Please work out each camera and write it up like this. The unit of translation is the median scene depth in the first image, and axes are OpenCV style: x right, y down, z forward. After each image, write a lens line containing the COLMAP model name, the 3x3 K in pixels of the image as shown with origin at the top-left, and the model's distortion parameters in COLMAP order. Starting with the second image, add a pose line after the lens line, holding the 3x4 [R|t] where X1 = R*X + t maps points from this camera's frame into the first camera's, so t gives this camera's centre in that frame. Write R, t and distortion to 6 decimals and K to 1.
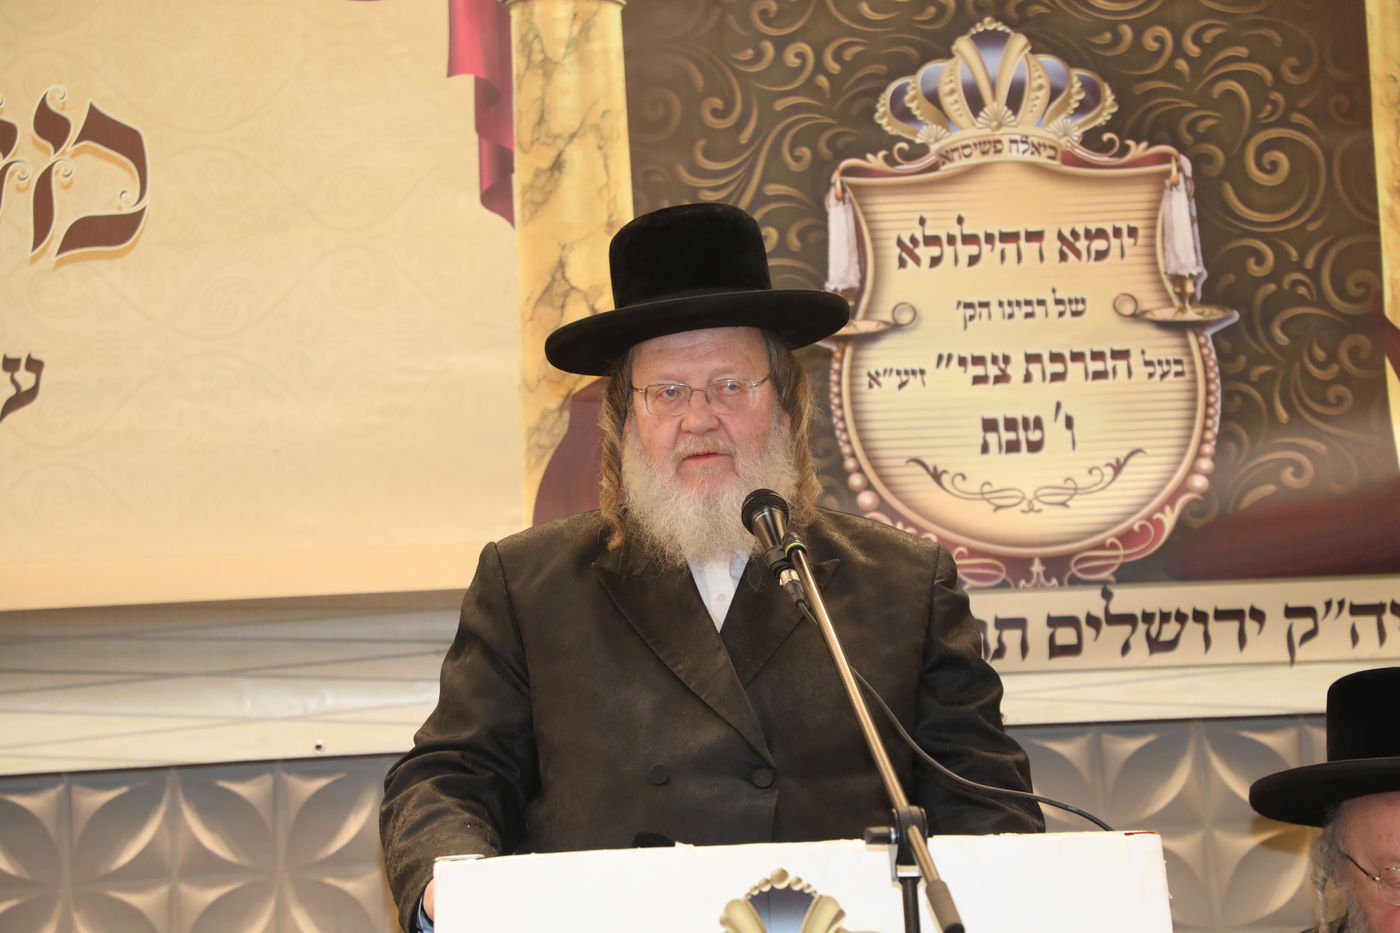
lens RADIAL K [[4043.6, 0, 694.1], [0, 4043.6, 484.2], [0, 0, 1]] dist [0.773728, -0.798433]
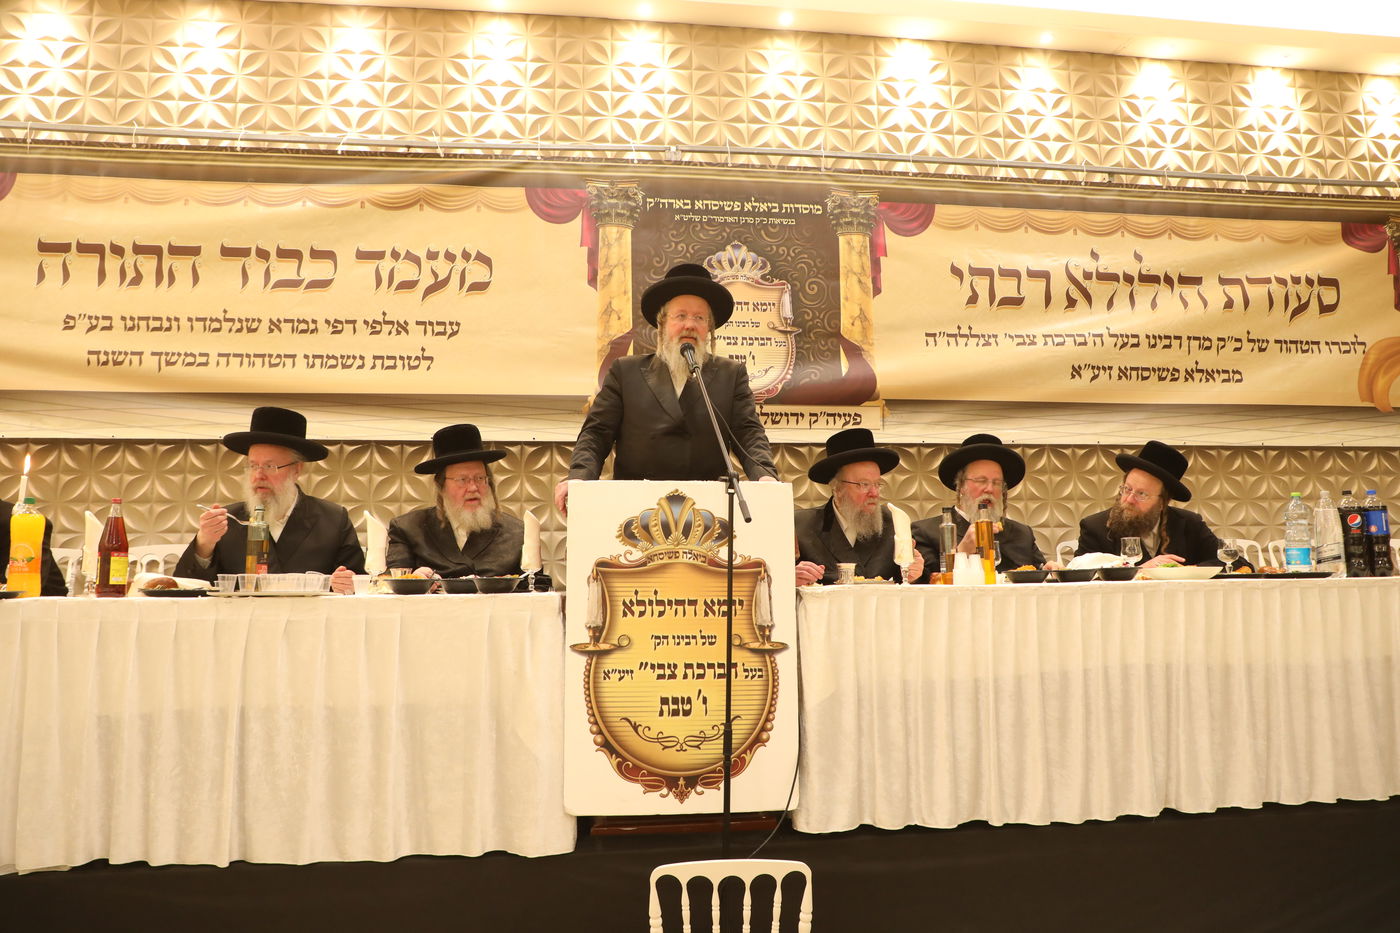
lens RADIAL K [[974.9, 0, 704.0], [0, 974.9, 488.0], [0, 0, 1]] dist [-0.050333, 0.005325]
pose [[0.995673, 0.047004, 0.080156, -0.012298], [-0.055911, 0.992047, 0.112768, 0.003925], [-0.074218, -0.116761, 0.990383, 0.157474]]
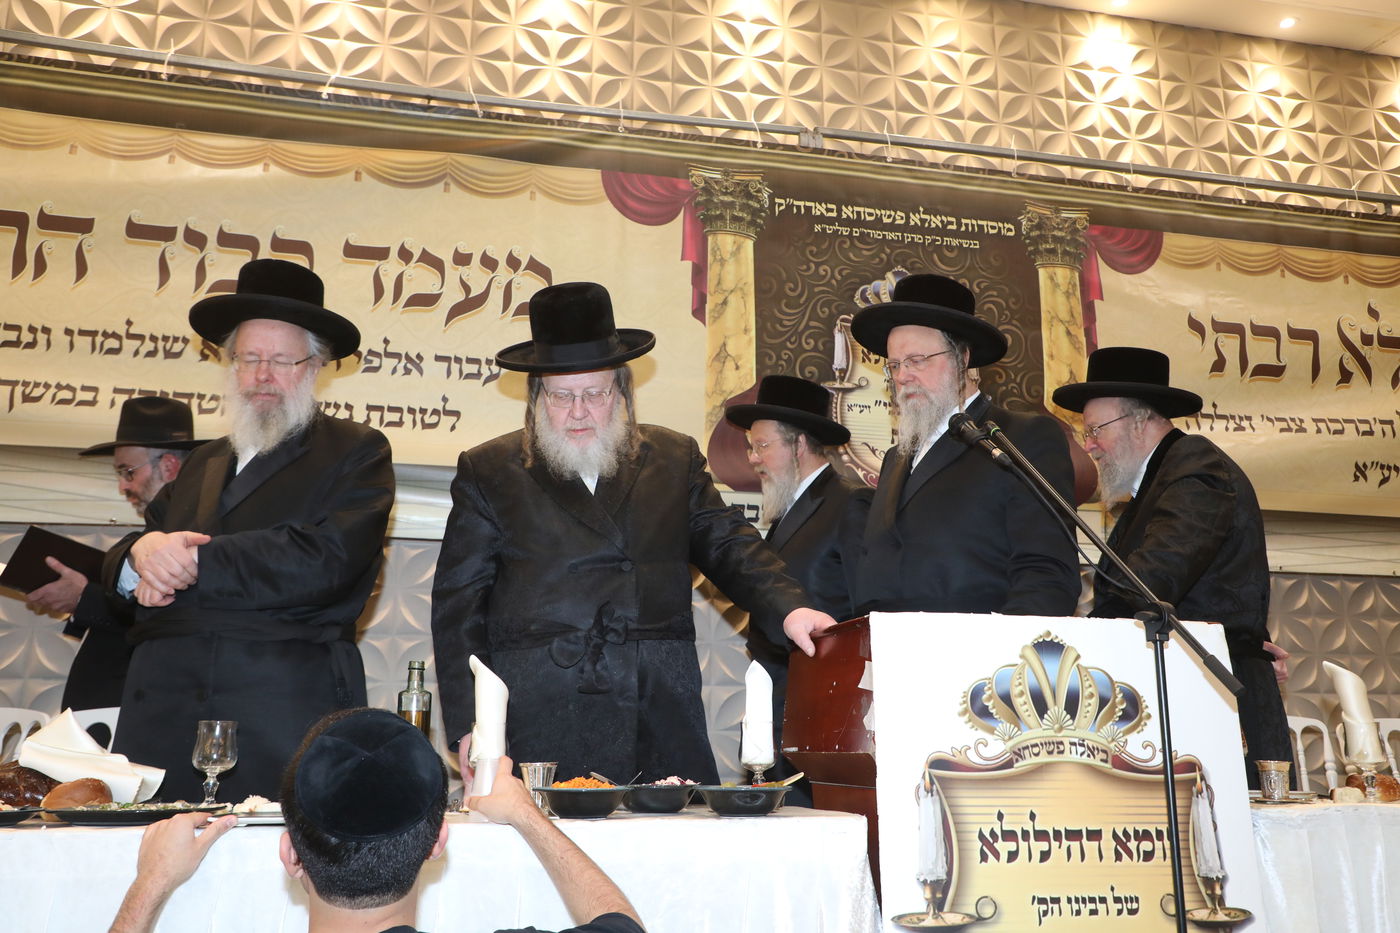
lens RADIAL K [[1200.7, 0, 703.0], [0, 1200.7, 473.7], [0, 0, 1]] dist [-0.042244, 0.109390]
pose [[0.981122, 0.093325, 0.169379, -0.153322], [-0.092103, 0.995635, -0.015077, 0.030658], [-0.170047, -0.000808, 0.985436, 0.324866]]
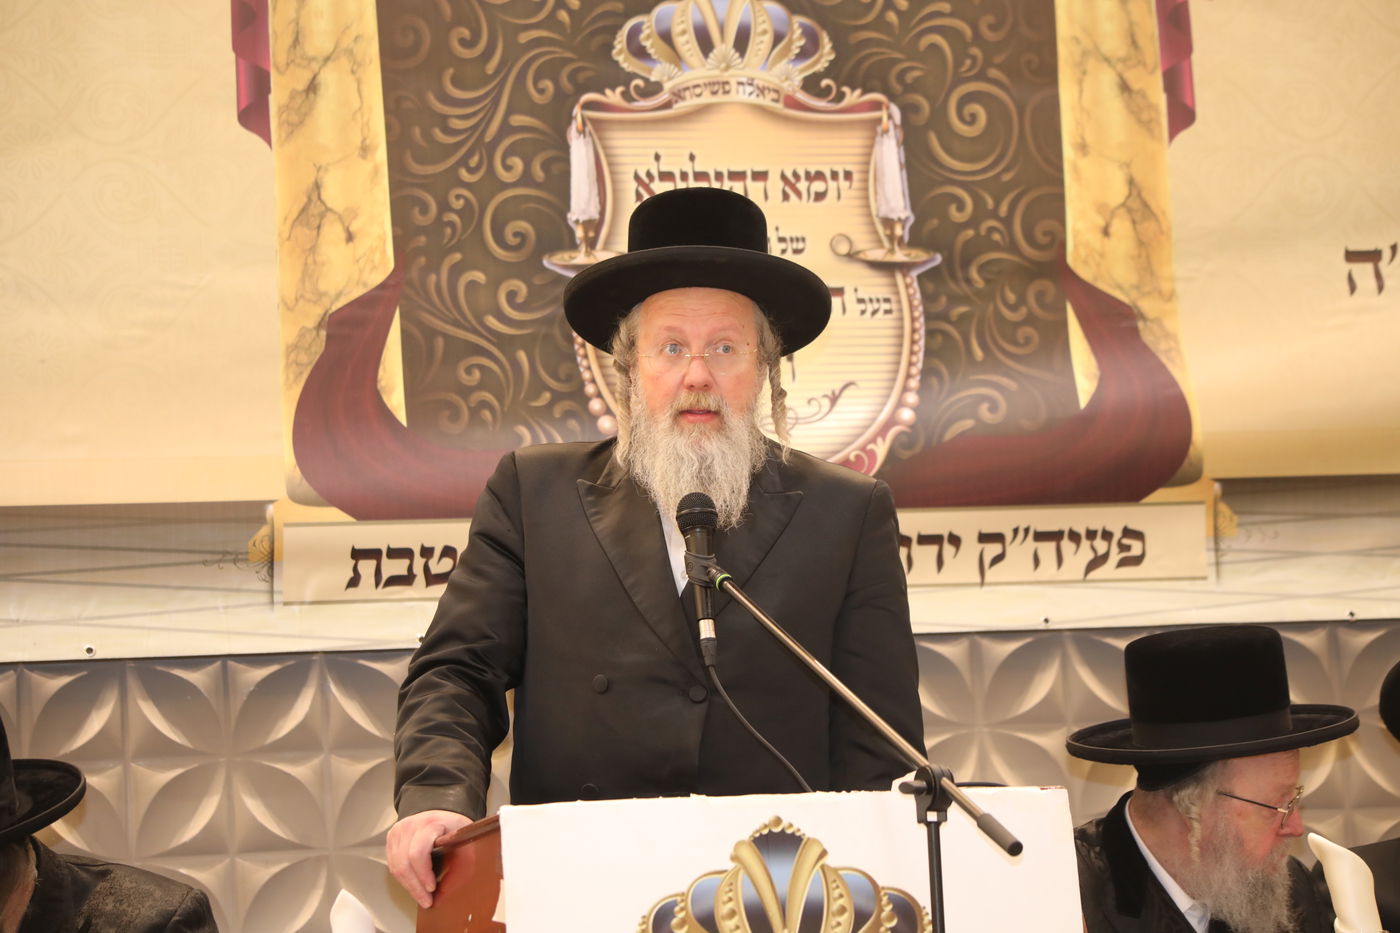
lens RADIAL K [[5605.6, 0, 706.4], [0, 5605.6, 483.6], [0, 0, 1]] dist [0.862399, 4.167424]
pose [[0.975797, 0.023838, 0.217374, -0.245643], [-0.039283, 0.996978, 0.067013, -0.078483], [-0.215120, -0.073930, 0.973785, -0.424602]]
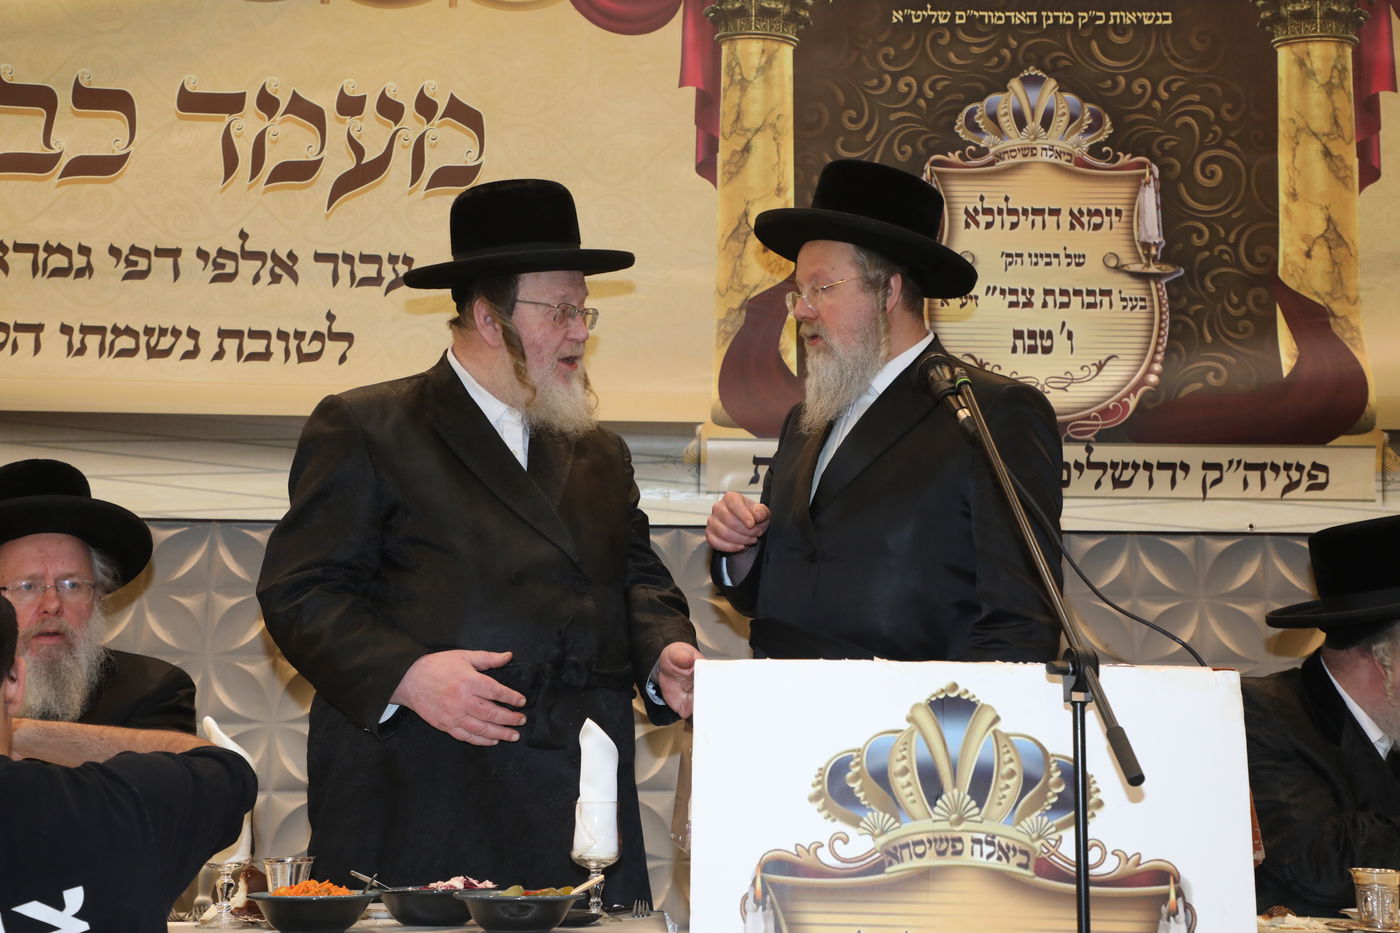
lens RADIAL K [[2002.9, 0, 694.6], [0, 2002.9, 485.9], [0, 0, 1]] dist [0.230045, 0.057856]
pose [[0.998324, 0.057647, -0.005012, -0.042133], [-0.057061, 0.995148, 0.080156, -0.011593], [0.009609, -0.079736, 0.996770, 0.229782]]
